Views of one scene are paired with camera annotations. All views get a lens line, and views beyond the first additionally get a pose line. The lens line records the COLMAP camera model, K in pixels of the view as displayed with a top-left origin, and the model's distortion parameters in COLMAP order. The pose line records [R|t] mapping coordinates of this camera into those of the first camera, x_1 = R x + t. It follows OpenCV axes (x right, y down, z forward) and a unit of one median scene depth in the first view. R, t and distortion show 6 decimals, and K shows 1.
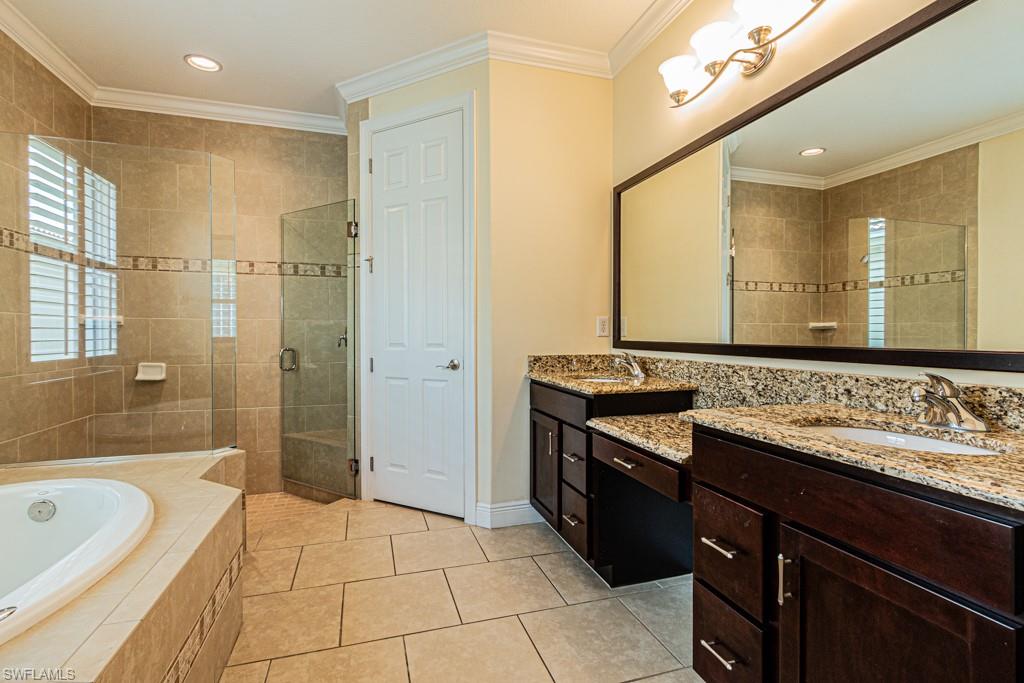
lens RADIAL K [[470.2, 0, 501.1], [0, 470.2, 335.5], [0, 0, 1]] dist [0.003035, -0.000897]
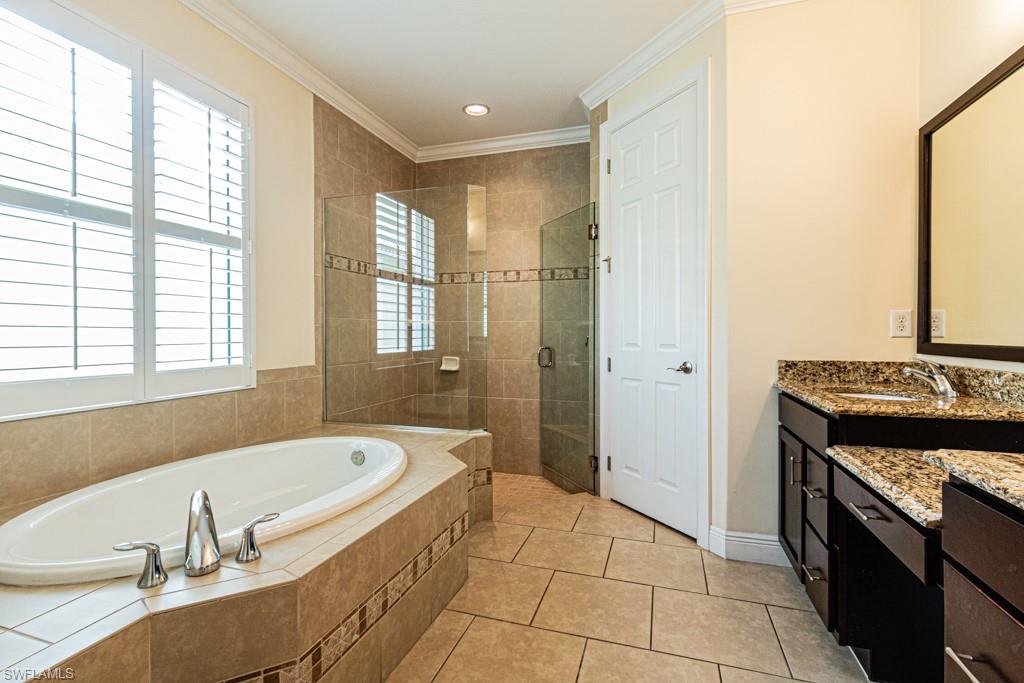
lens RADIAL K [[473.3, 0, 511.2], [0, 473.3, 336.4], [0, 0, 1]] dist [0.001024, -0.000277]
pose [[0.821450, 0.003051, -0.570272, 0.140660], [-0.002267, 0.999995, 0.002084, 0.000459], [0.570276, -0.000419, 0.821453, 0.055786]]
